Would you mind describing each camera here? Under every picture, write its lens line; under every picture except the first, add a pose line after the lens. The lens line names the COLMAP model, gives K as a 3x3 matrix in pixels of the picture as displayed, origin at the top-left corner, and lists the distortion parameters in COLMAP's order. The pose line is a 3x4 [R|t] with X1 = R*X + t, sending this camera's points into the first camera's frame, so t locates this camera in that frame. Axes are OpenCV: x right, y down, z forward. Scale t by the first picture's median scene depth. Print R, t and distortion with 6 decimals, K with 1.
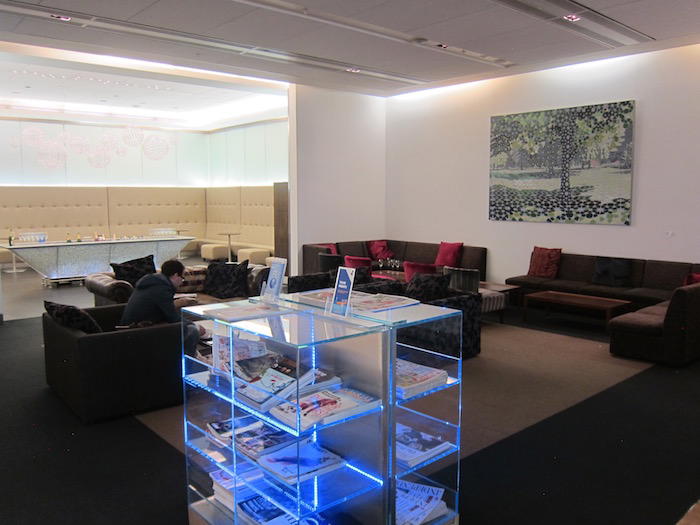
lens RADIAL K [[587.0, 0, 350.7], [0, 587.0, 261.2], [0, 0, 1]] dist [-0.060886, 0.023597]
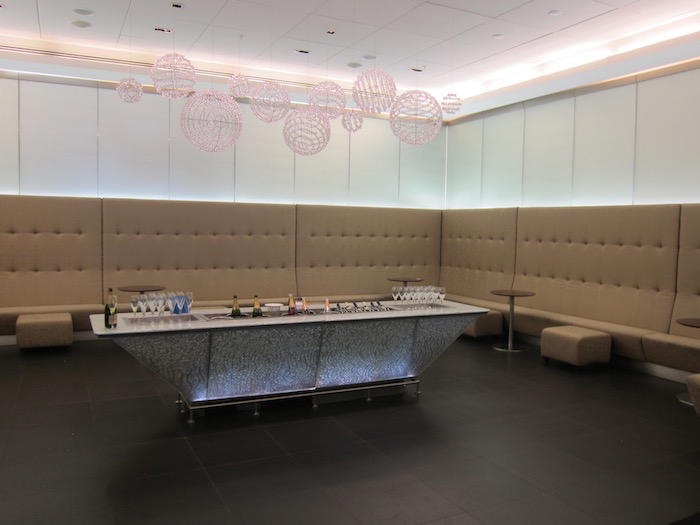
lens RADIAL K [[587.0, 0, 349.4], [0, 587.0, 263.3], [0, 0, 1]] dist [-0.060886, 0.023597]
pose [[0.967944, 0.032538, -0.249051, -0.204268], [-0.044523, 0.998098, -0.042638, -0.041657], [0.247190, 0.052359, 0.967551, 0.410440]]
